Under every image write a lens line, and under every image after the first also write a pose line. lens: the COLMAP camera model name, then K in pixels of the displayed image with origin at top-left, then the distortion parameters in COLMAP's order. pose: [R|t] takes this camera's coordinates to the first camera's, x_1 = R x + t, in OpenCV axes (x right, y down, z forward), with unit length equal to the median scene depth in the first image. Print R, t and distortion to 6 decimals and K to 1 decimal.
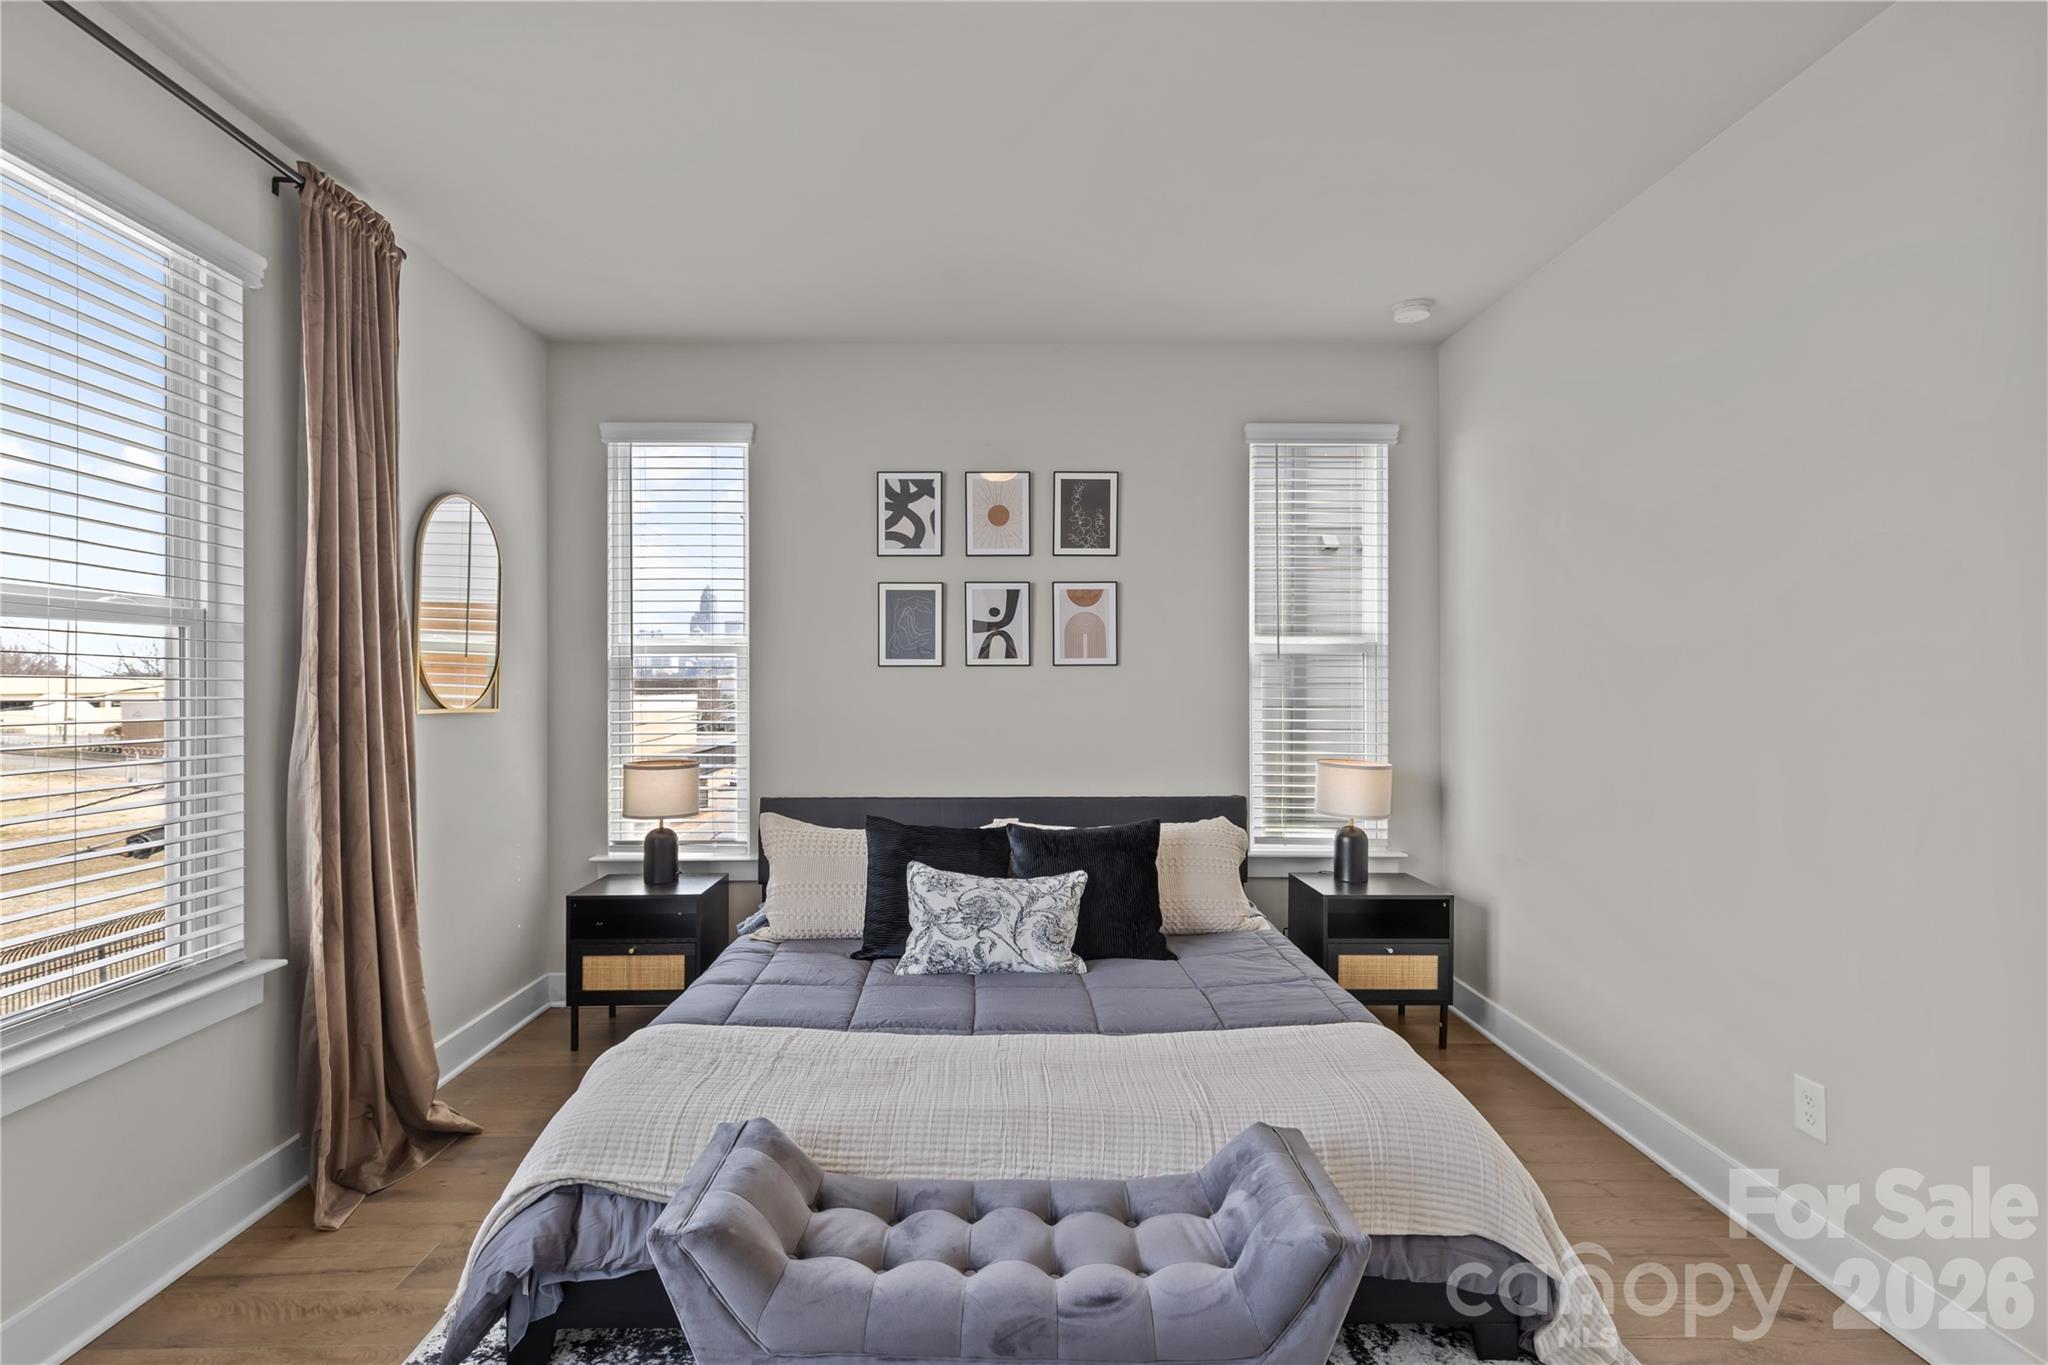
lens RADIAL K [[975.4, 0, 1024.0], [0, 975.4, 682.5], [0, 0, 1]] dist [0.000894, -0.000111]
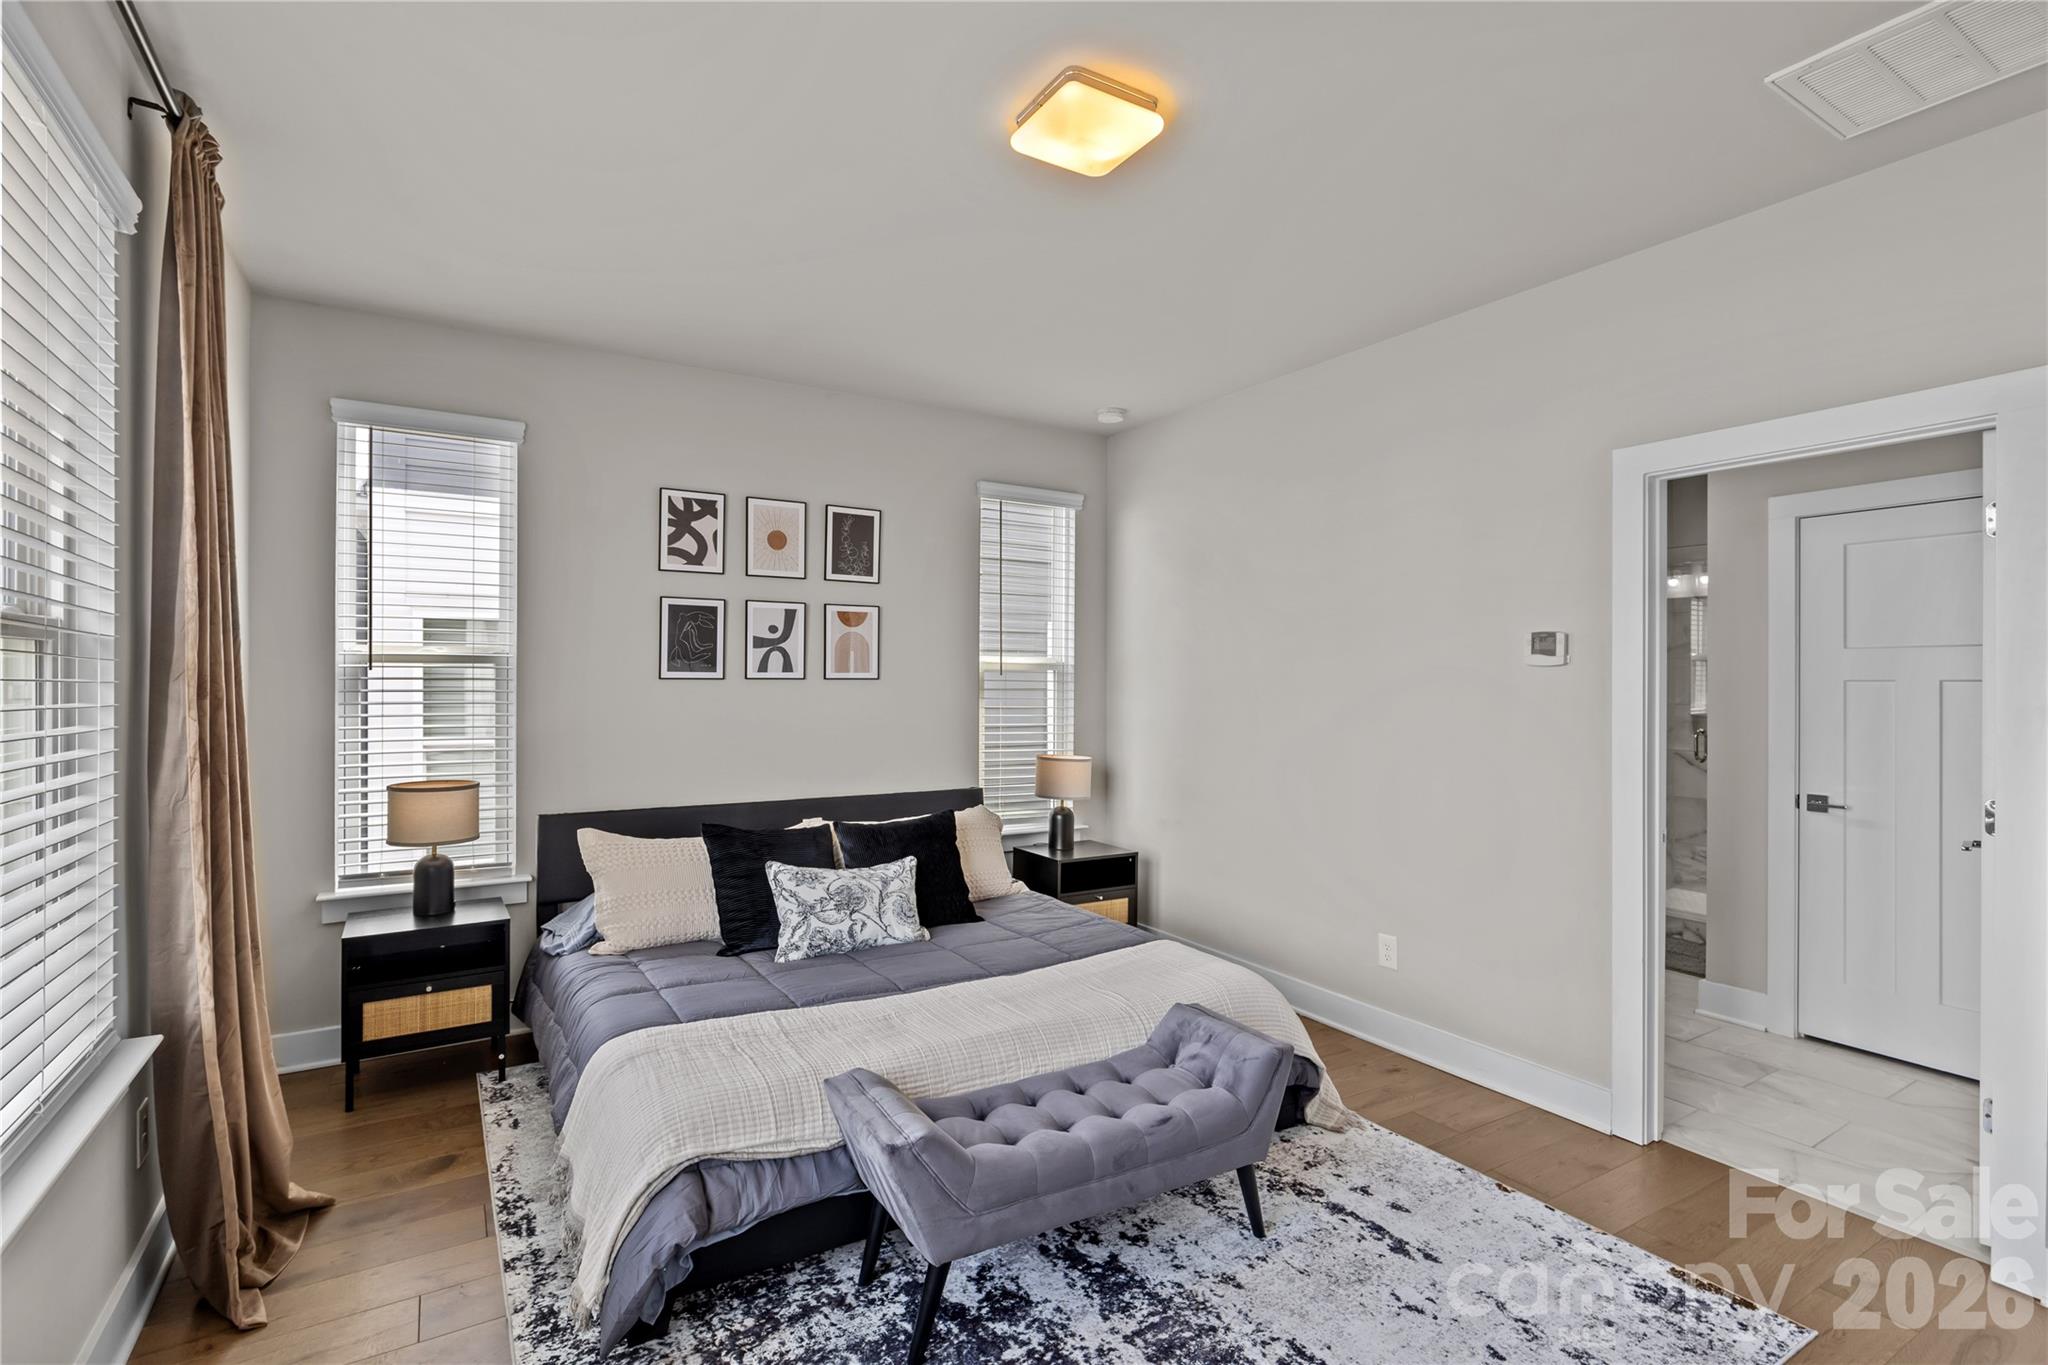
lens RADIAL K [[975.4, 0, 1024.0], [0, 975.4, 682.5], [0, 0, 1]] dist [0.000894, -0.000111]
pose [[0.854860, 0.004664, 0.518838, -0.381952], [-0.007321, 0.999968, 0.003072, -0.020085], [-0.518807, -0.006424, 0.854867, -0.073853]]
